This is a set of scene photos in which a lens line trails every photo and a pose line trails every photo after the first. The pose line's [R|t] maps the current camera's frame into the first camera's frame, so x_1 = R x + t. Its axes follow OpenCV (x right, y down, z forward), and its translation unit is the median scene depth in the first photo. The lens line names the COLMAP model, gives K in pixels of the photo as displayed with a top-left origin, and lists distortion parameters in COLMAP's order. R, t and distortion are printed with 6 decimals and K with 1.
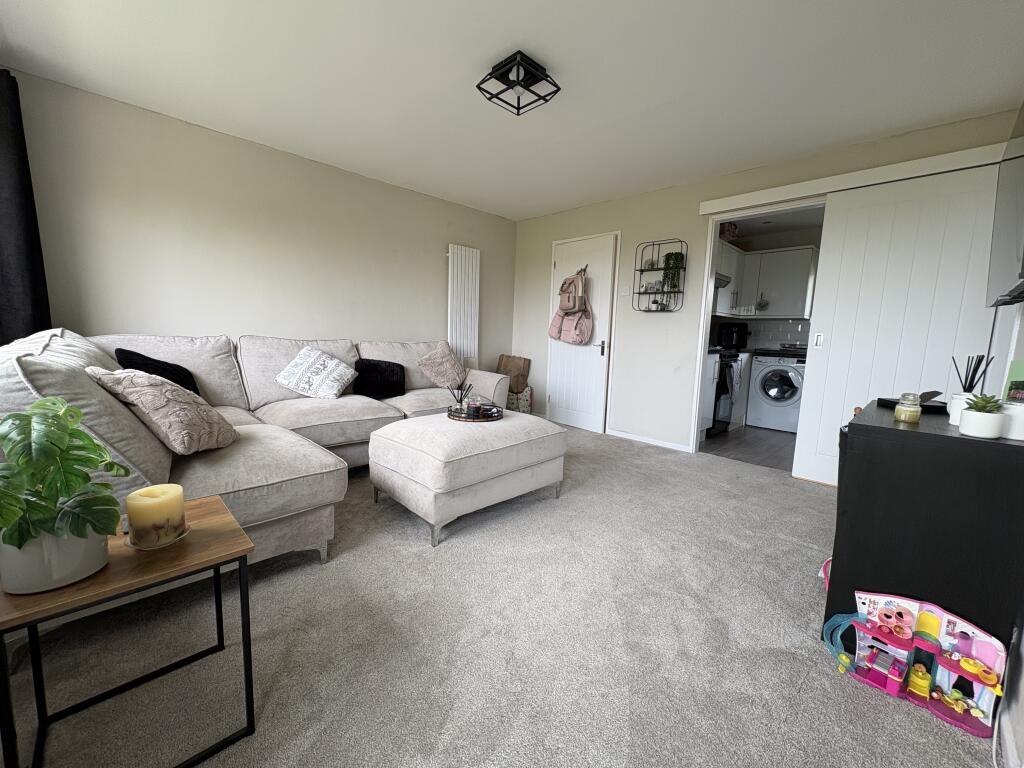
lens RADIAL K [[407.5, 0, 513.6], [0, 407.5, 384.1], [0, 0, 1]] dist [0.000257, -0.000143]
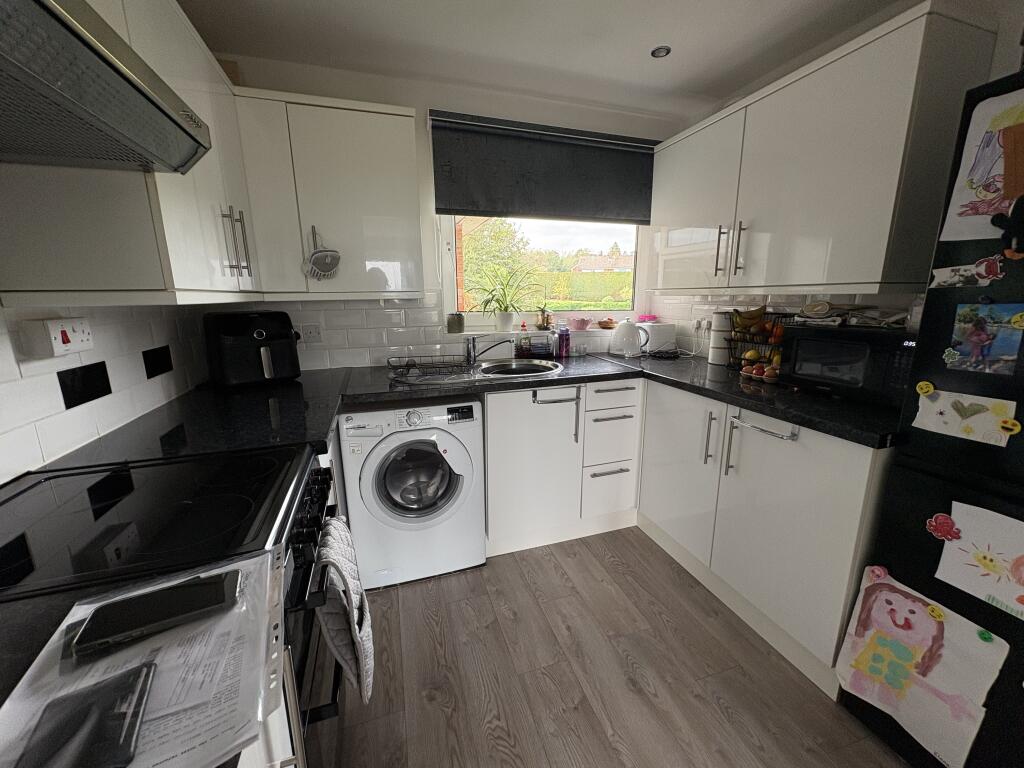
lens RADIAL K [[407.5, 0, 513.6], [0, 407.5, 384.1], [0, 0, 1]] dist [0.000257, -0.000143]
pose [[0.455147, -0.220348, 0.862721, 0.358259], [0.130975, 0.974925, 0.179907, -0.132789], [-0.880731, 0.031111, 0.472595, 0.694634]]
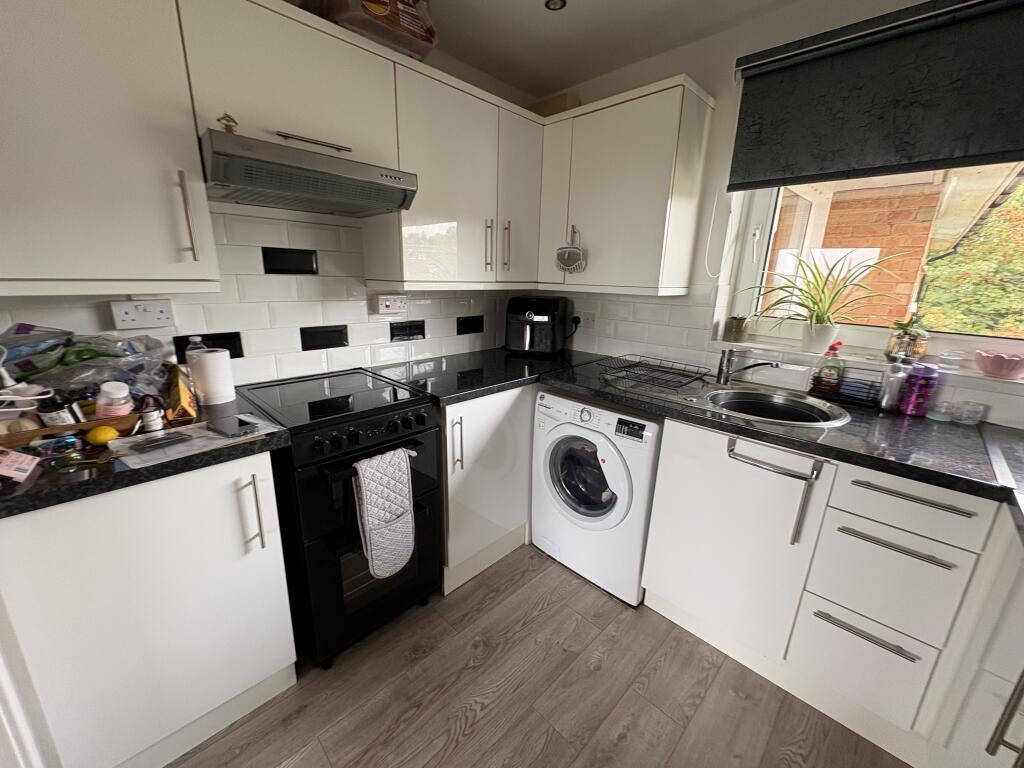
lens RADIAL K [[407.5, 0, 513.6], [0, 407.5, 384.1], [0, 0, 1]] dist [0.000257, -0.000143]
pose [[0.999998, 0.001123, -0.001602, 0.553576], [-0.000889, 0.990201, 0.139648, -0.127536], [0.001743, -0.139646, 0.990200, 0.596511]]
